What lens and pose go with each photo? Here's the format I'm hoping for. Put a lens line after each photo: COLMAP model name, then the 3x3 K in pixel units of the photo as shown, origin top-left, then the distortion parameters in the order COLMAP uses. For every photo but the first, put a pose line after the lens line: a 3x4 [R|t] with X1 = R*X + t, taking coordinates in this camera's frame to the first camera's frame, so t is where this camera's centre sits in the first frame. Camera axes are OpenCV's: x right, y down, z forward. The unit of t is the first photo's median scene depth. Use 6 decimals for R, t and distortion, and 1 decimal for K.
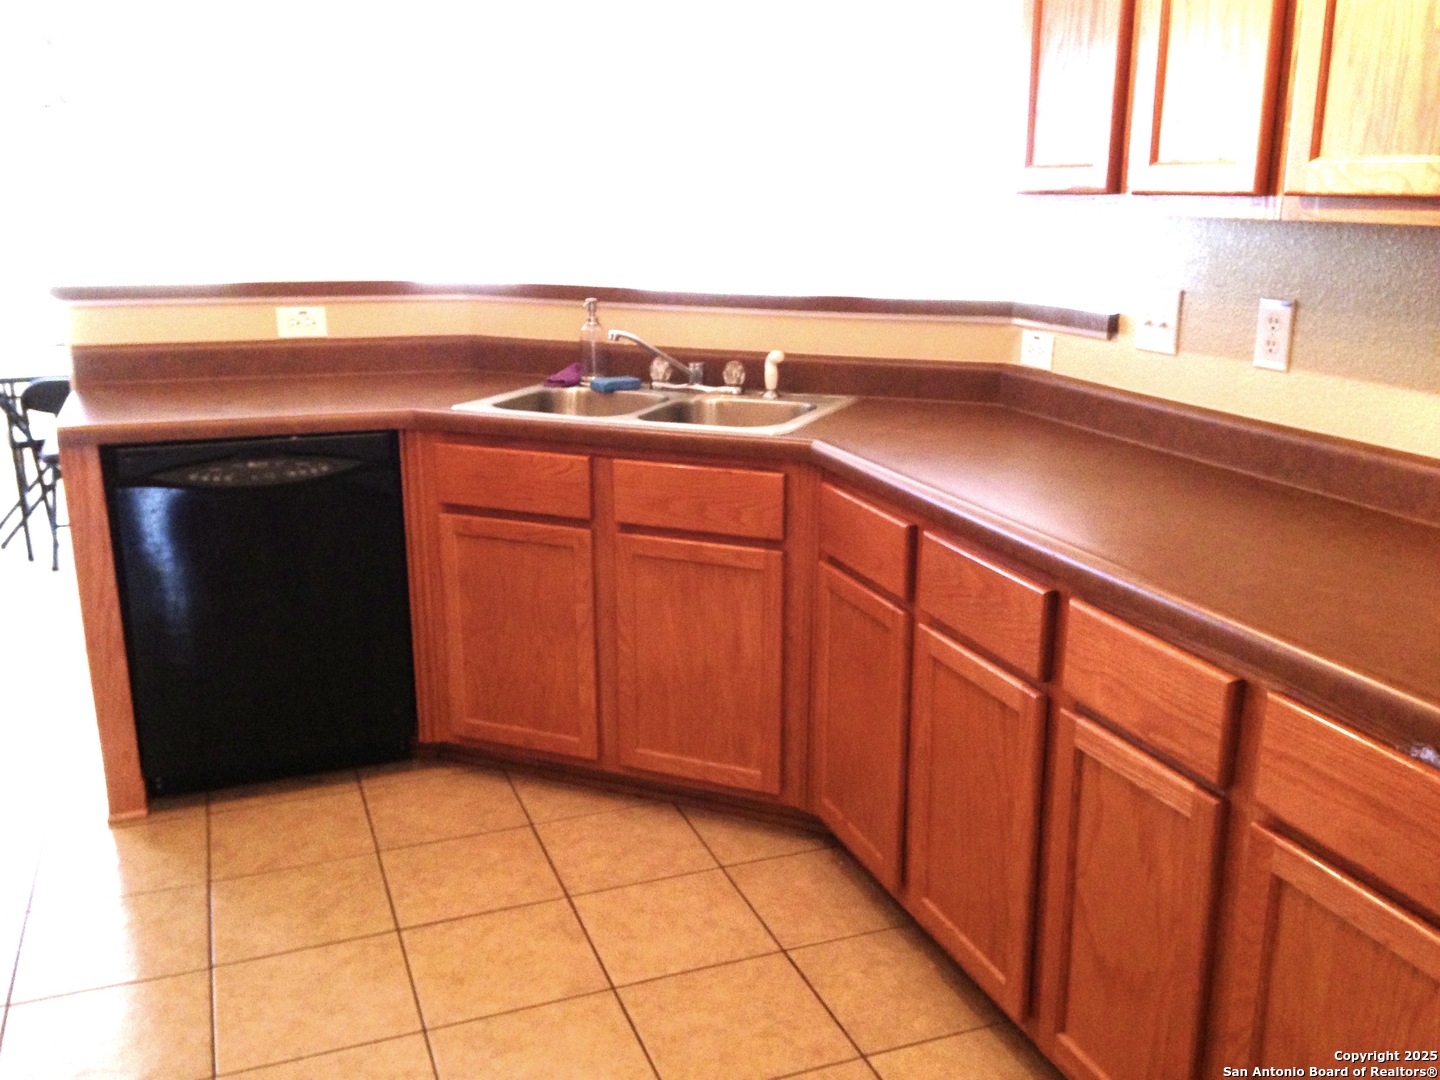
lens RADIAL K [[1310.6, 0, 719.9], [0, 1310.6, 545.2], [0, 0, 1]] dist [0.160486, -0.278252]
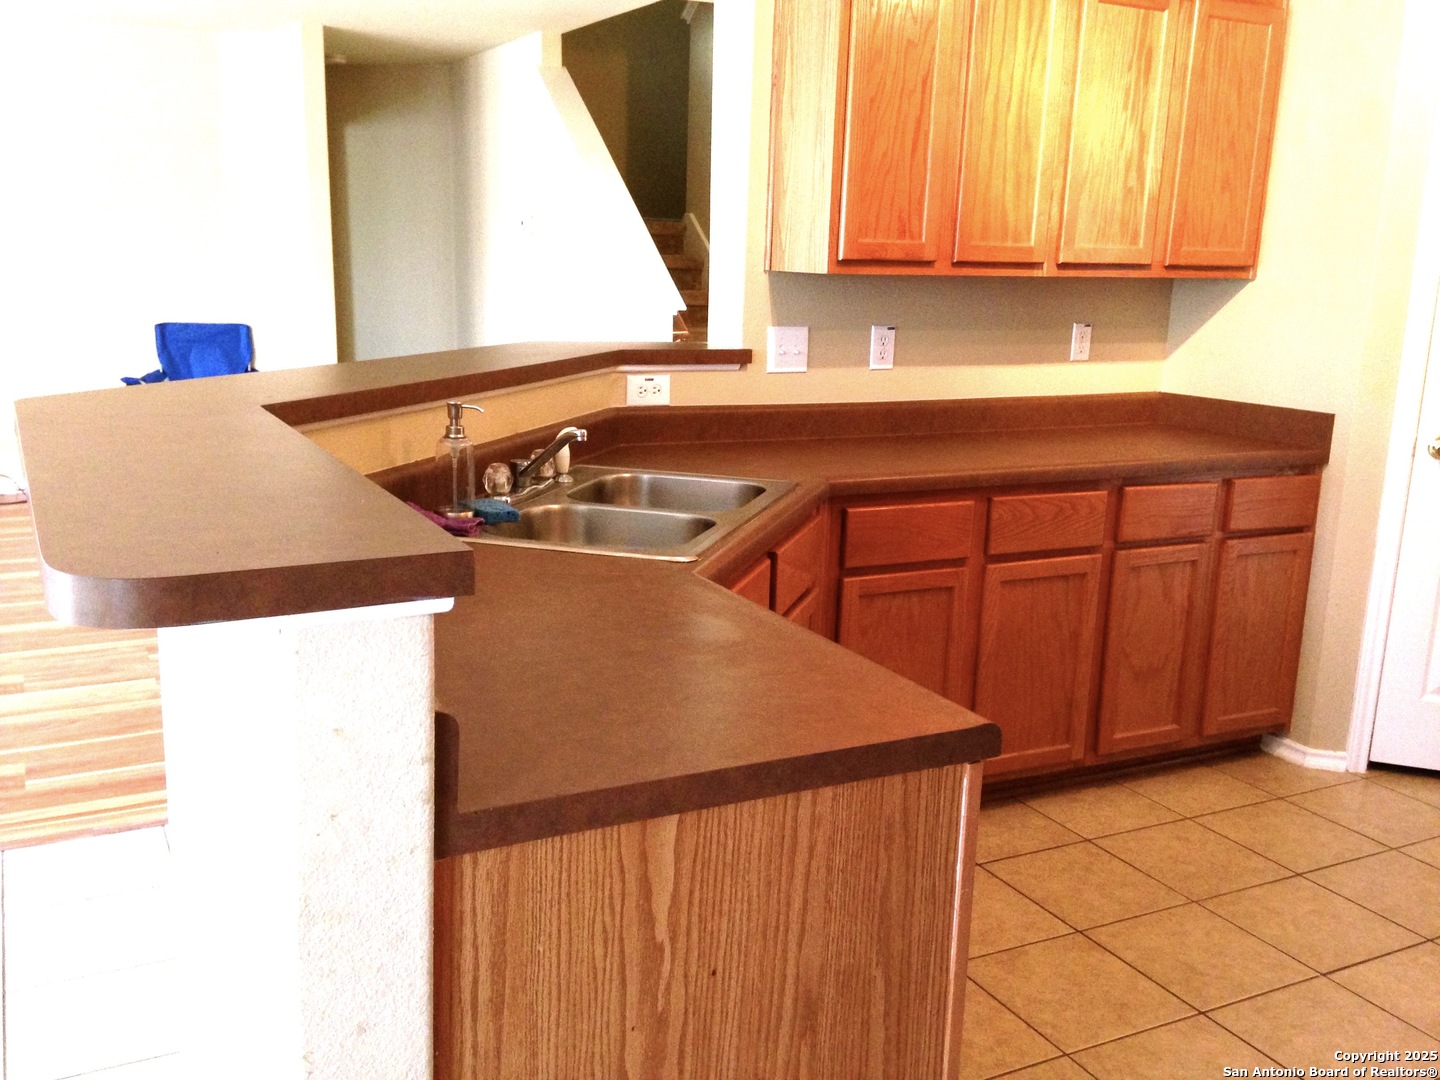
lens RADIAL K [[1310.6, 0, 719.9], [0, 1310.6, 545.2], [0, 0, 1]] dist [0.160486, -0.278252]
pose [[-0.106514, -0.222755, 0.969038, -1.165462], [0.233144, 0.941817, 0.242124, -0.365071], [-0.966591, 0.251715, -0.048383, 1.333536]]
